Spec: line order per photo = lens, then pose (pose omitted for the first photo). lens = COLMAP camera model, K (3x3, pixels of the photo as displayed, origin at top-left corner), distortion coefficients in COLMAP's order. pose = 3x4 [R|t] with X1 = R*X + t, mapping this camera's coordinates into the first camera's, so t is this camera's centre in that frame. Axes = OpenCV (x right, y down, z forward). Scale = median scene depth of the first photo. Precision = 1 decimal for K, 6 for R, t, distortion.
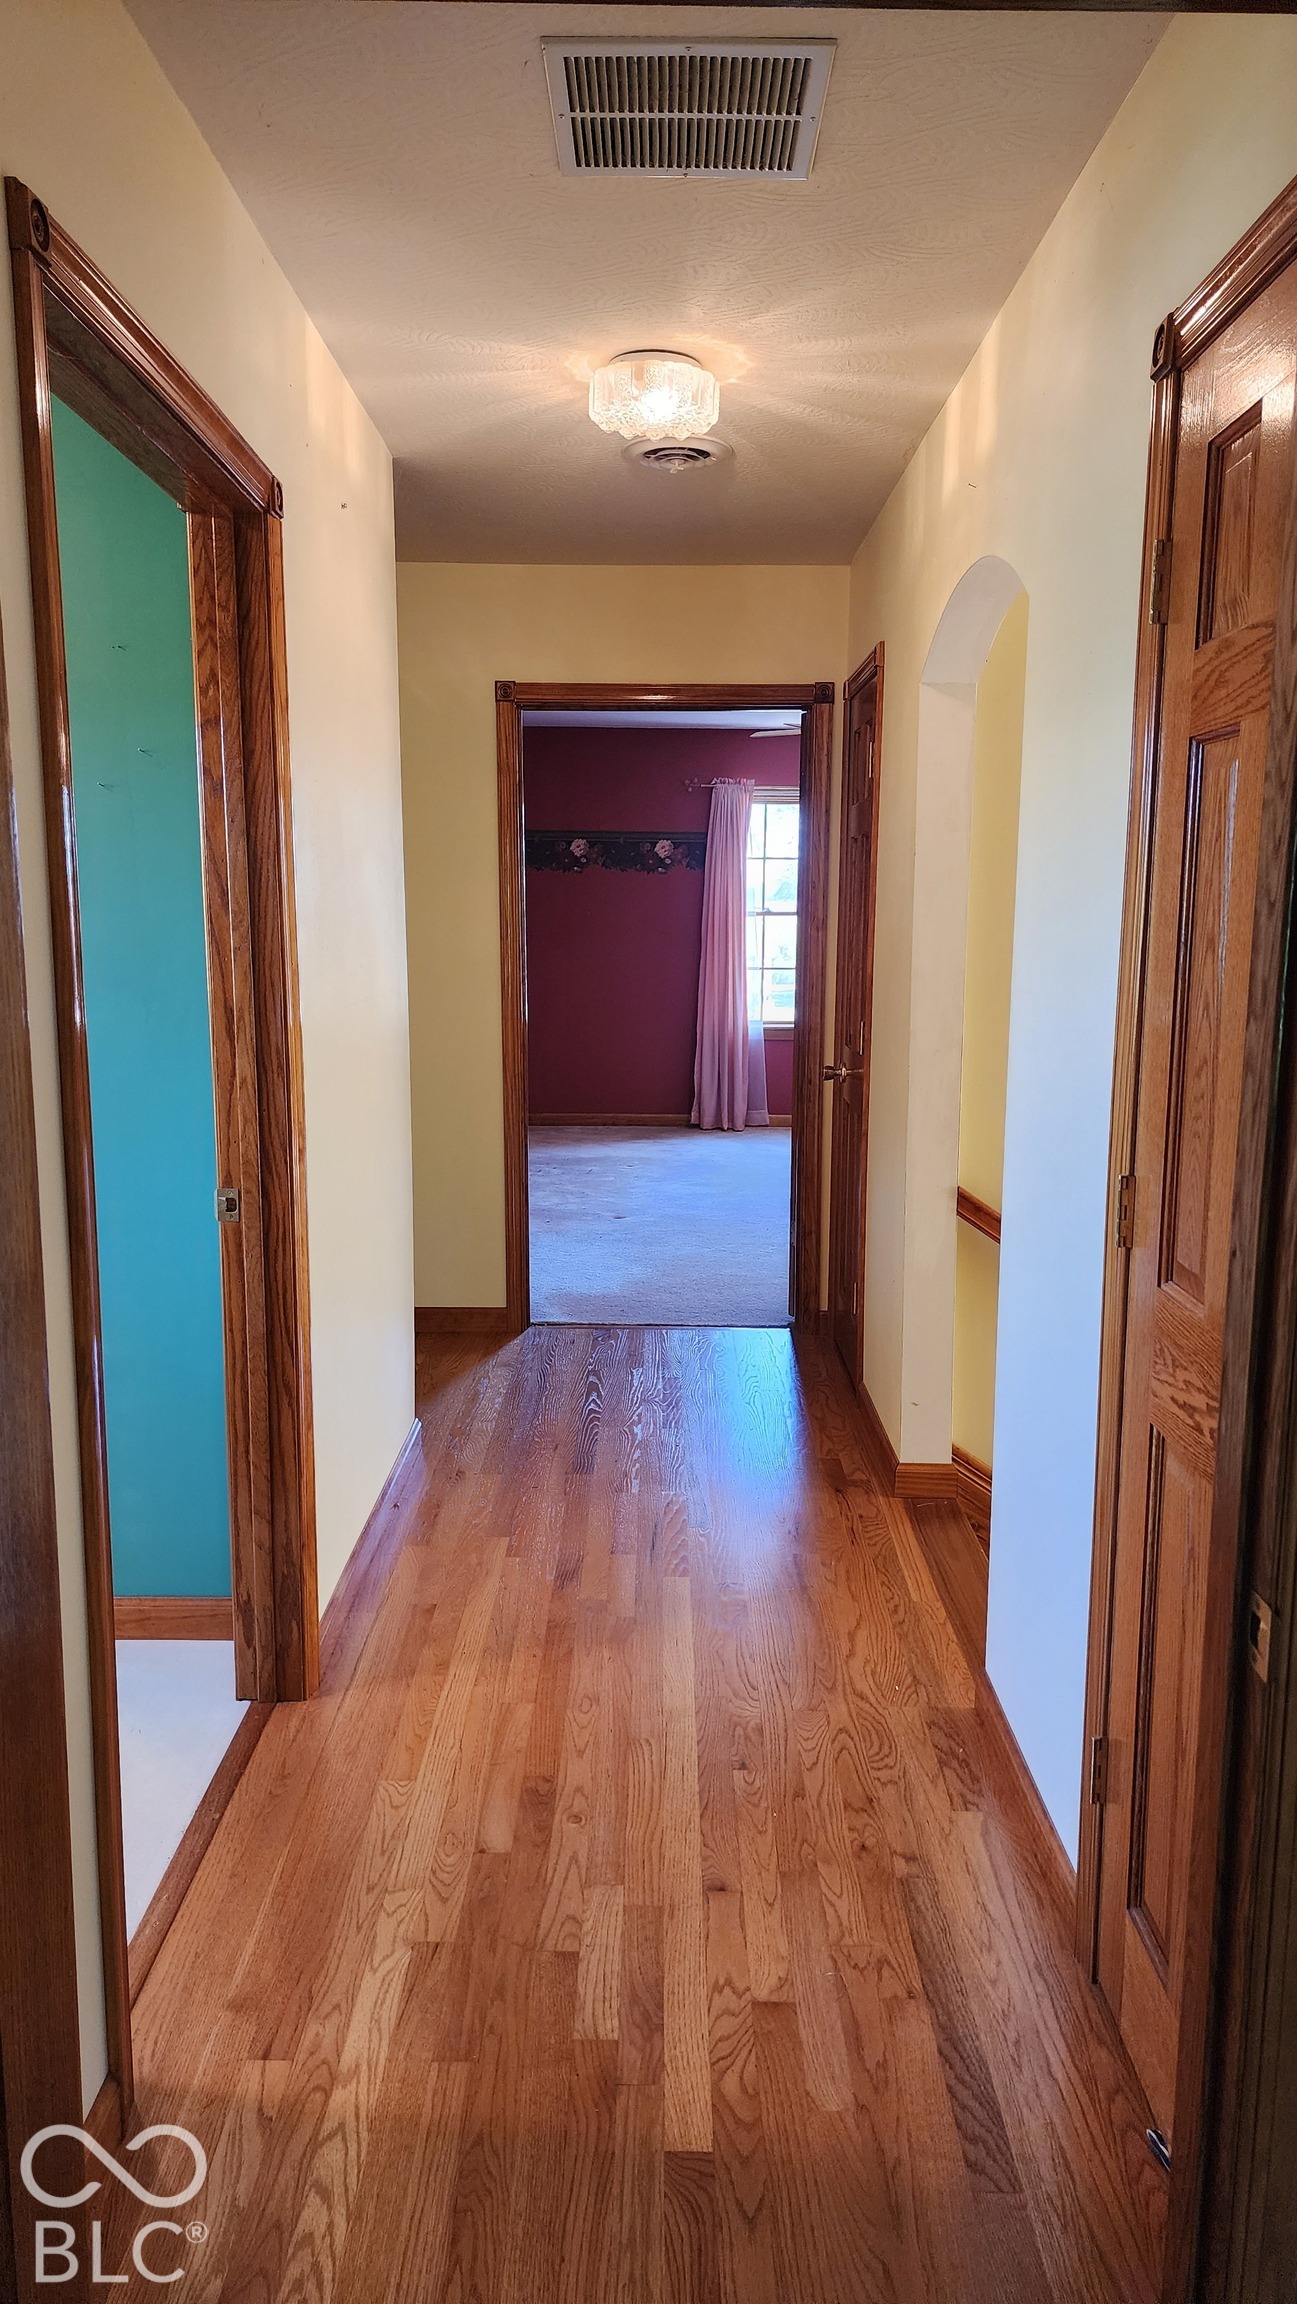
lens RADIAL K [[1539.5, 0, 658.0], [0, 1539.5, 1155.1], [0, 0, 1]] dist [0.066731, -0.056516]
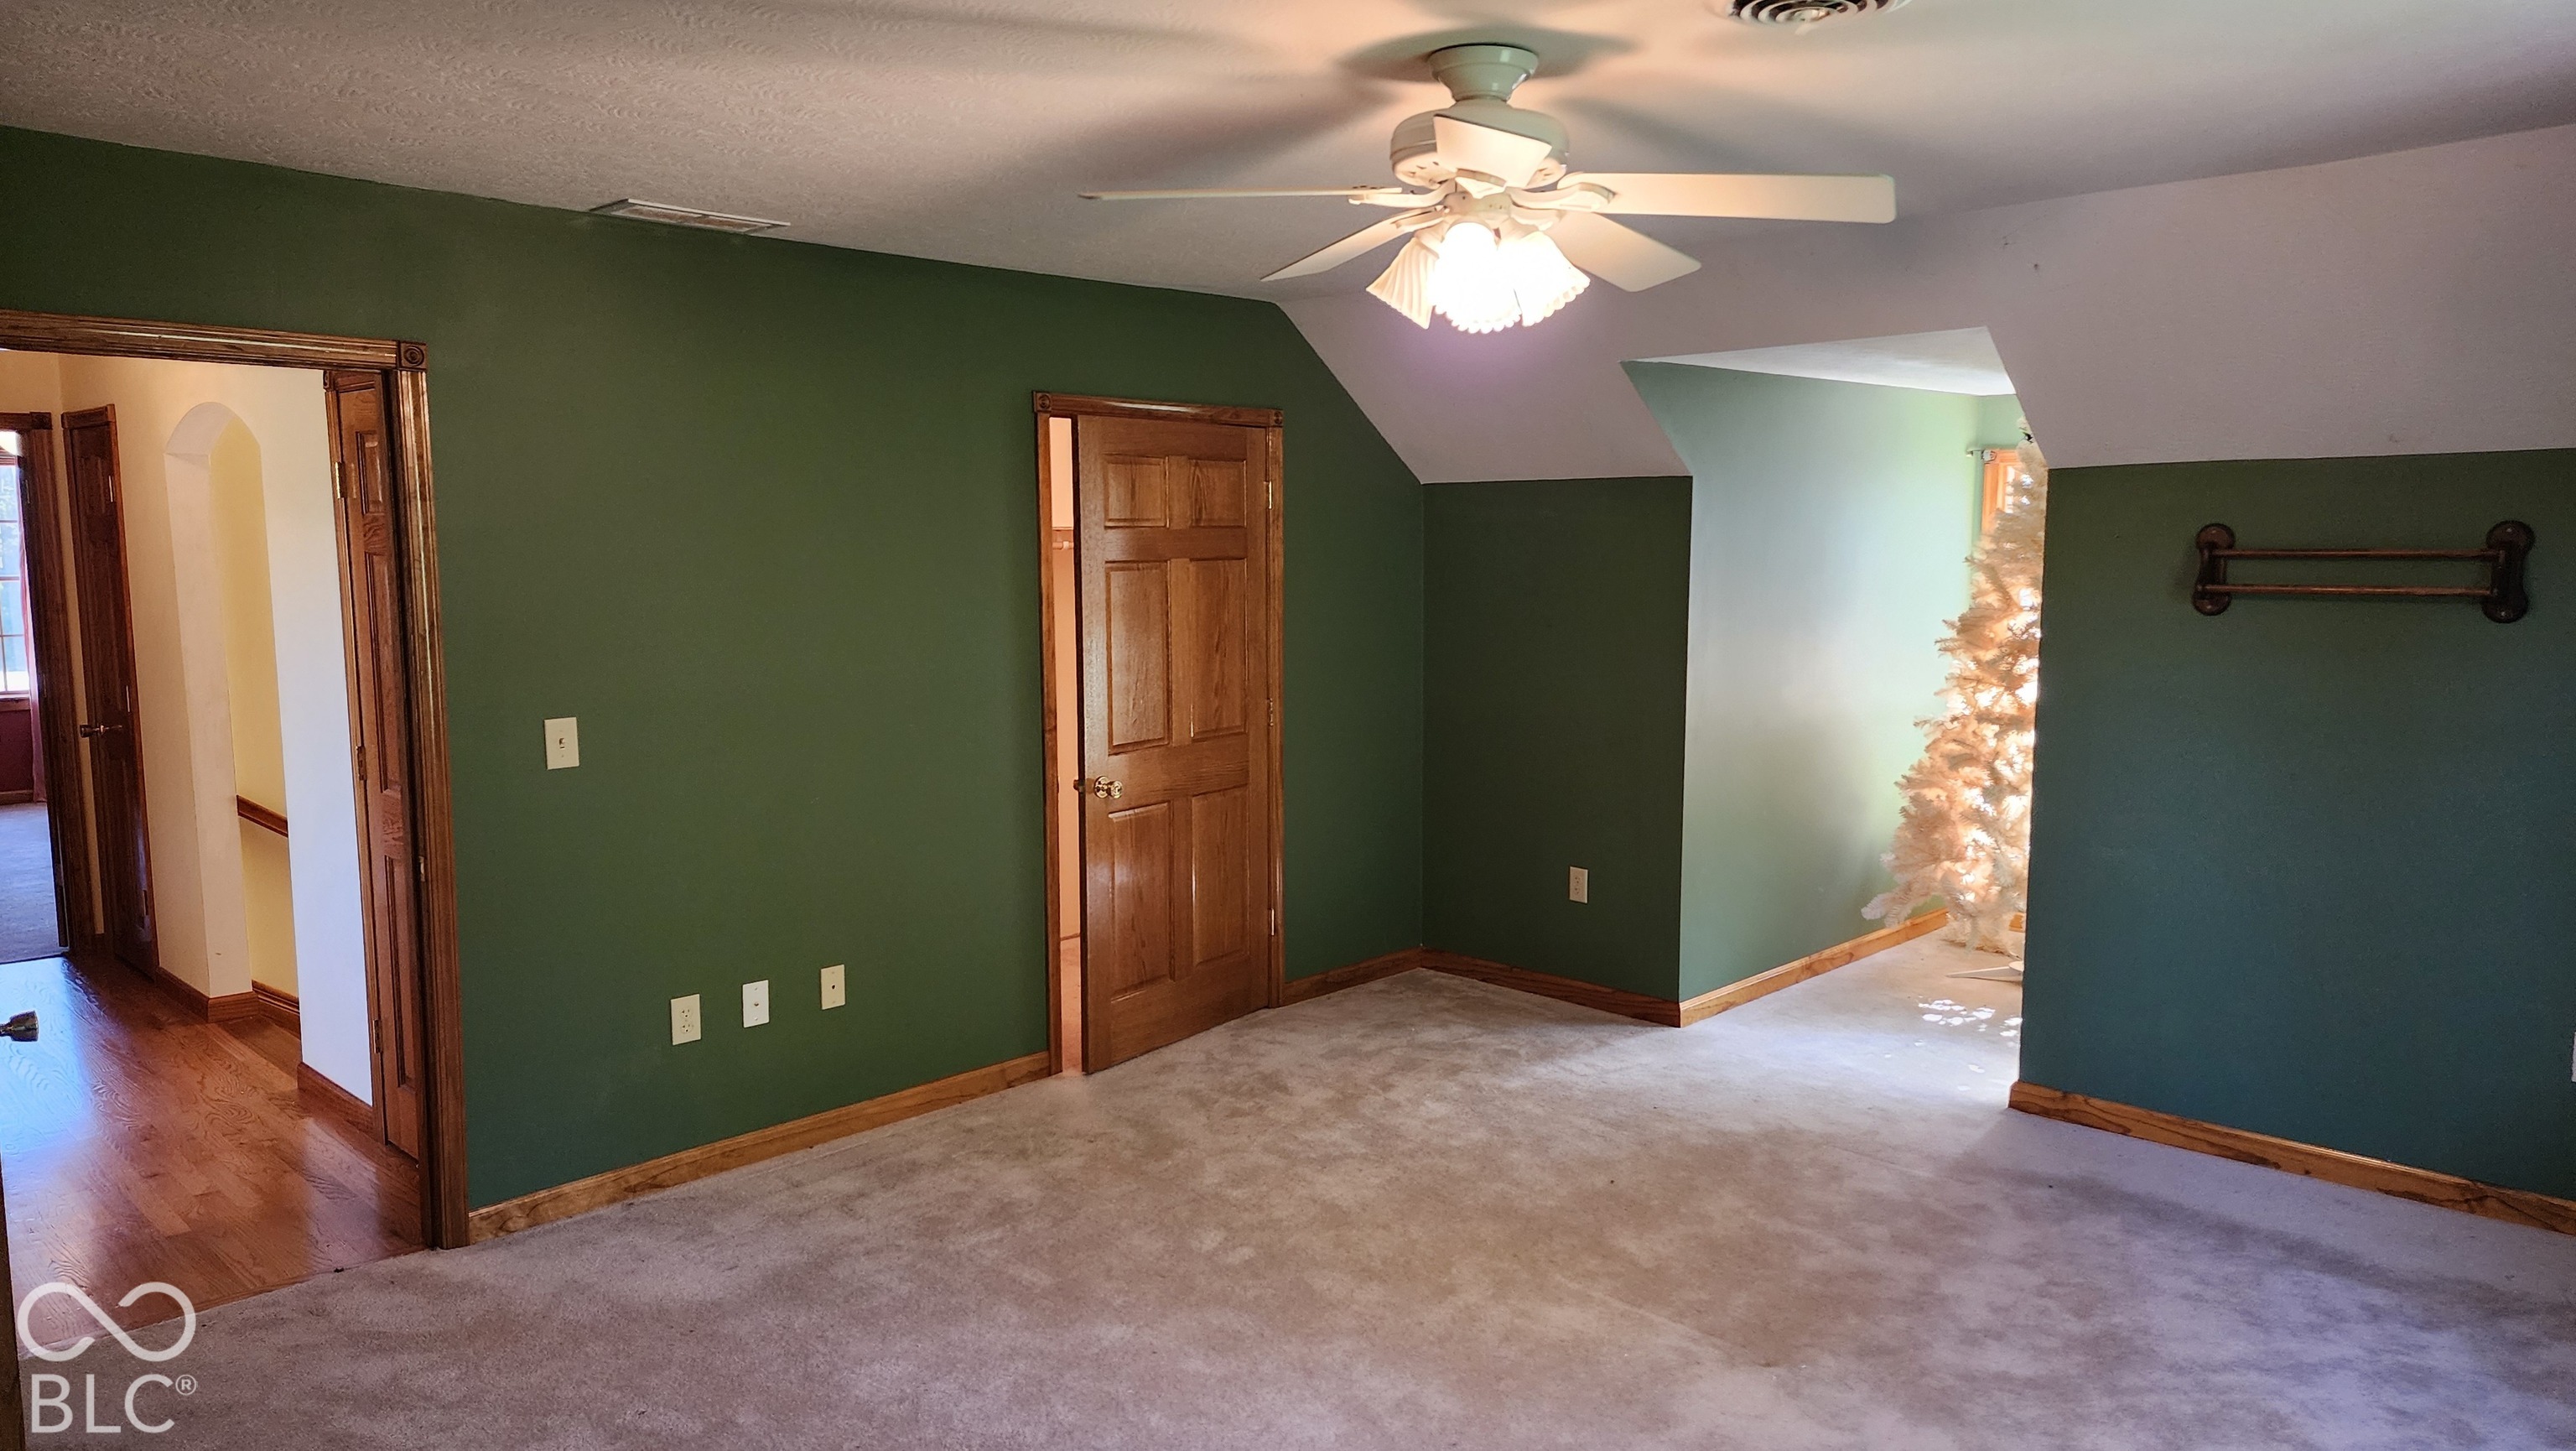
lens RADIAL K [[1721.5, 0, 1307.6], [0, 1721.5, 718.2], [0, 0, 1]] dist [0.066731, -0.056516]
pose [[0.699444, -0.087058, 0.709365, -0.251878], [0.122856, 0.992424, 0.000659, 0.068747], [-0.704048, 0.086689, 0.704841, -0.835801]]
